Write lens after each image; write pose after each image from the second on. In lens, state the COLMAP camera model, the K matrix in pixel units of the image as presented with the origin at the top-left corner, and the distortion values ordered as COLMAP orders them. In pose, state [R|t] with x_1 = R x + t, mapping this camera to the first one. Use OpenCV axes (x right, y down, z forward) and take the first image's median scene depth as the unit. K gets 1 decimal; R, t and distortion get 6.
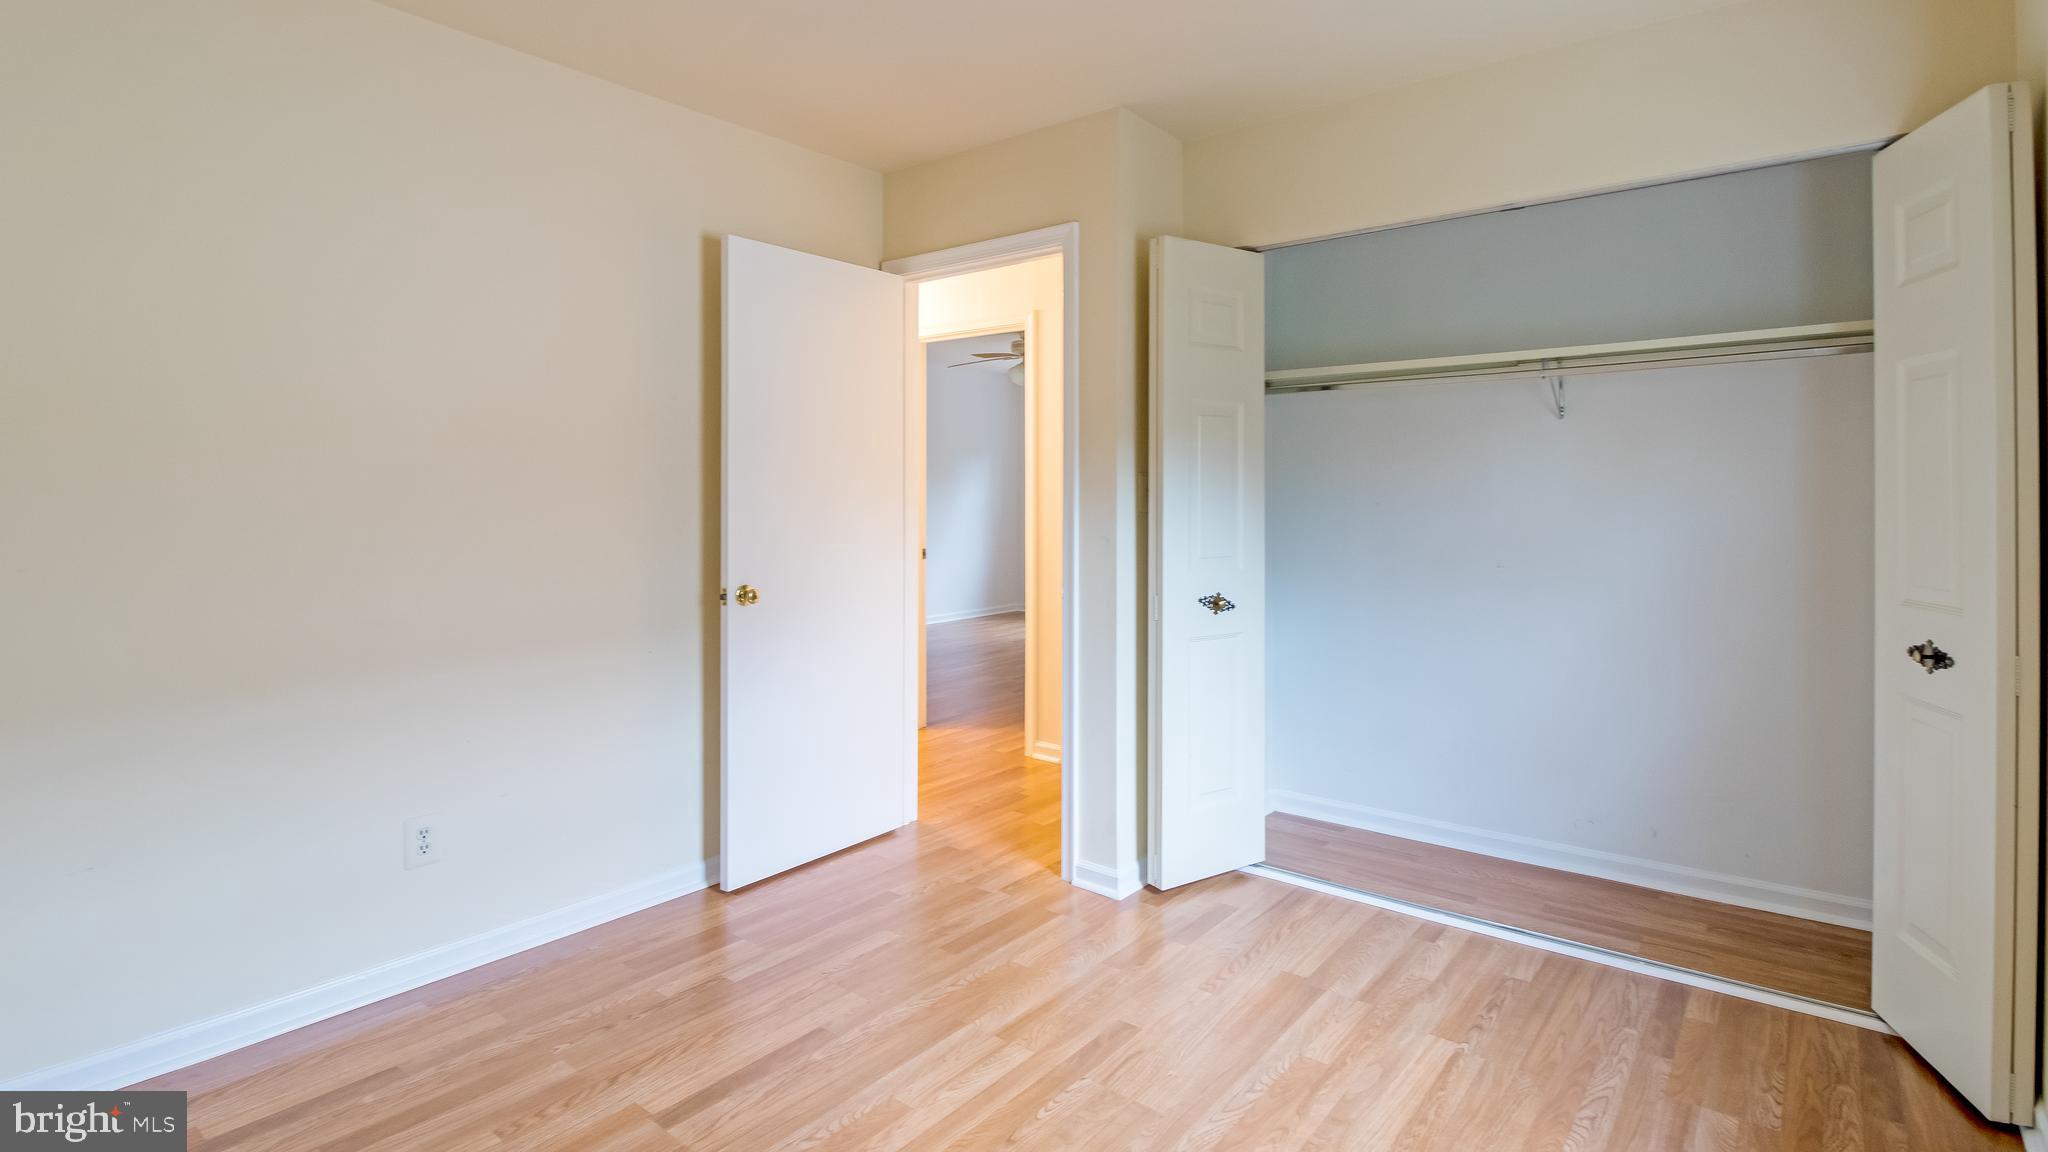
lens RADIAL K [[986.3, 0, 1017.6], [0, 986.3, 490.6], [0, 0, 1]] dist [-0.014223, -0.001857]
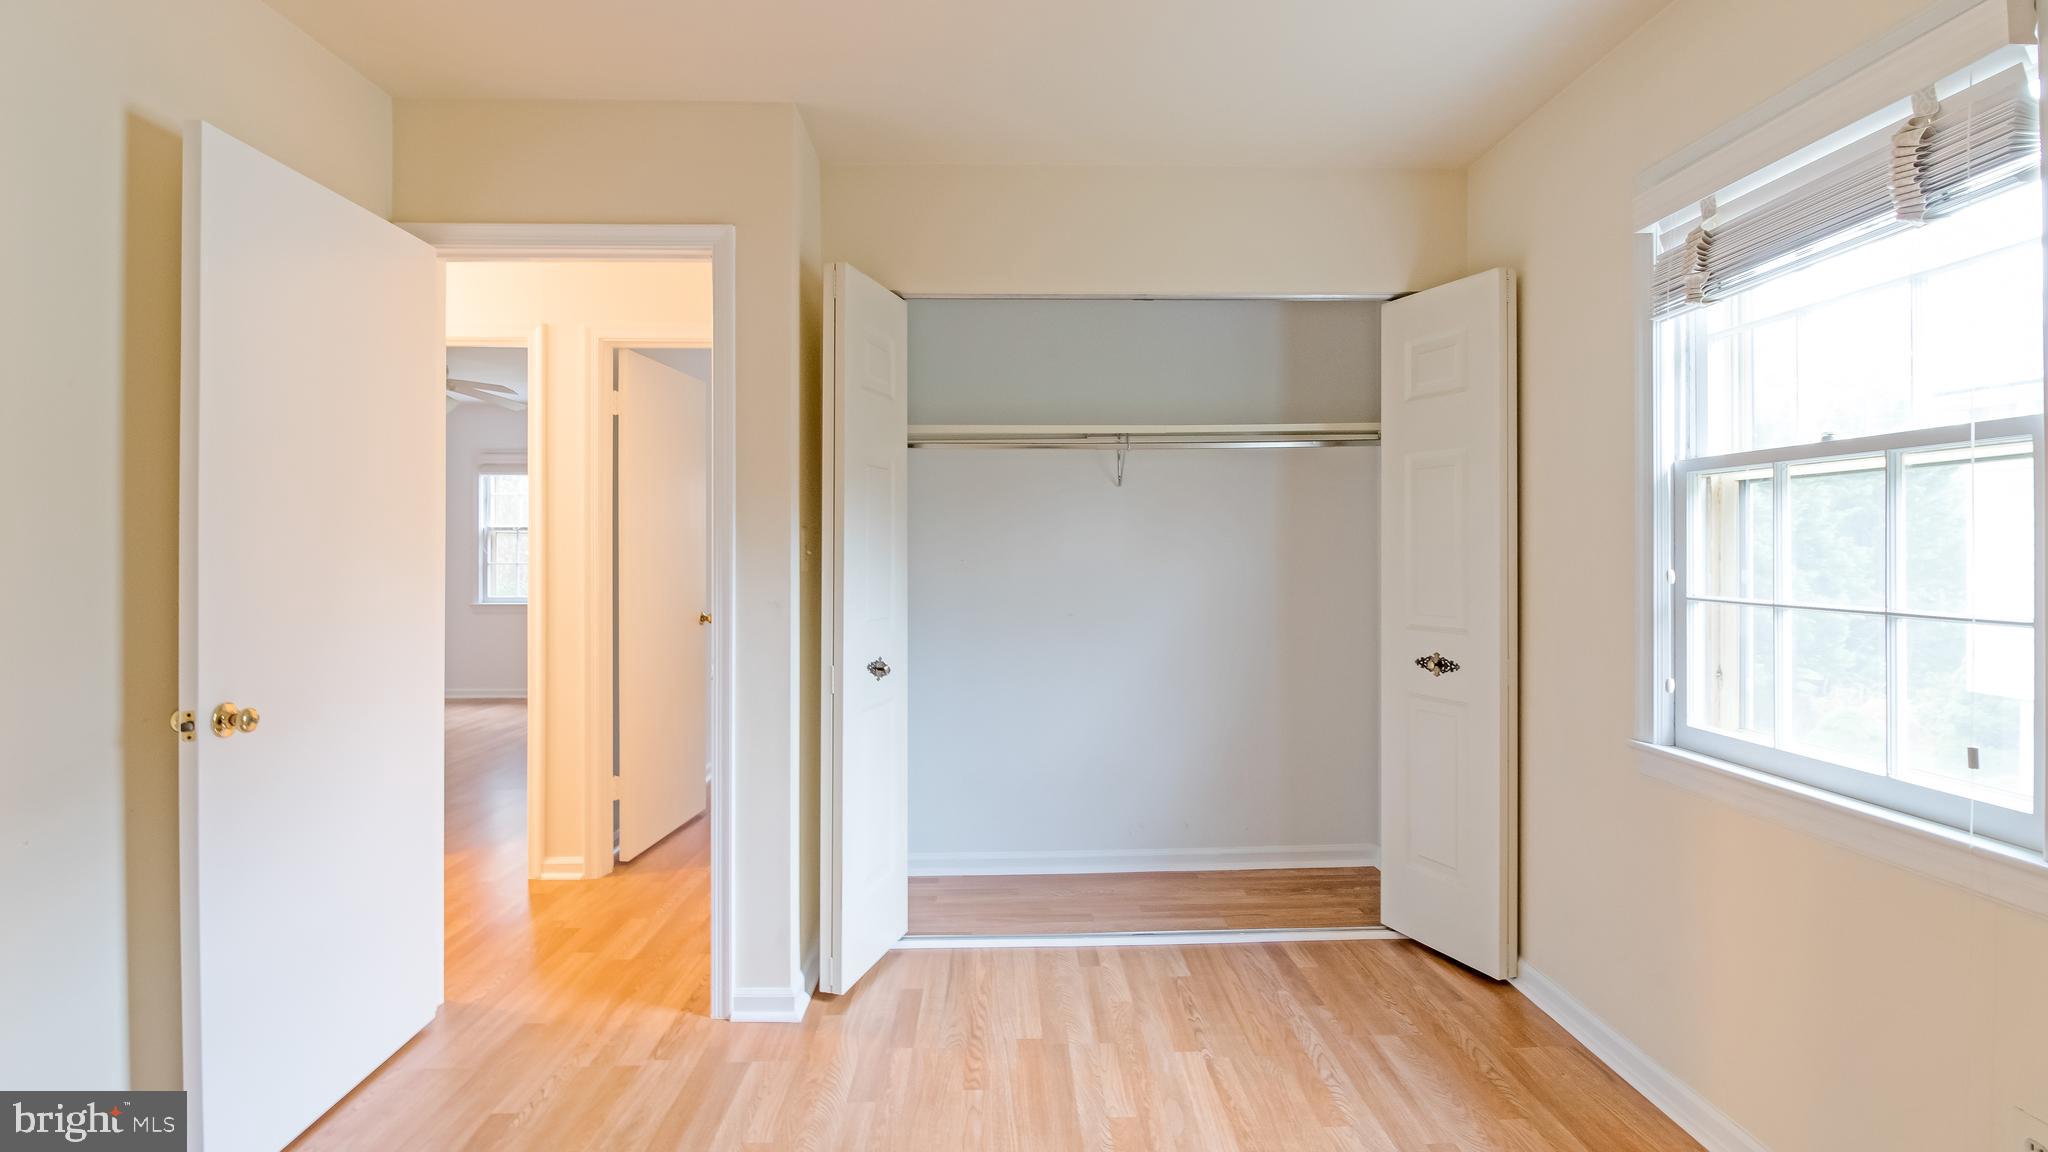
lens RADIAL K [[937.1, 0, 1031.3], [0, 937.1, 551.9], [0, 0, 1]] dist [0.001635, -0.009961]
pose [[0.757956, -0.002997, 0.652299, -0.310313], [0.001584, 0.999995, 0.002754, 0.002082], [-0.652304, -0.001054, 0.757957, 0.272042]]
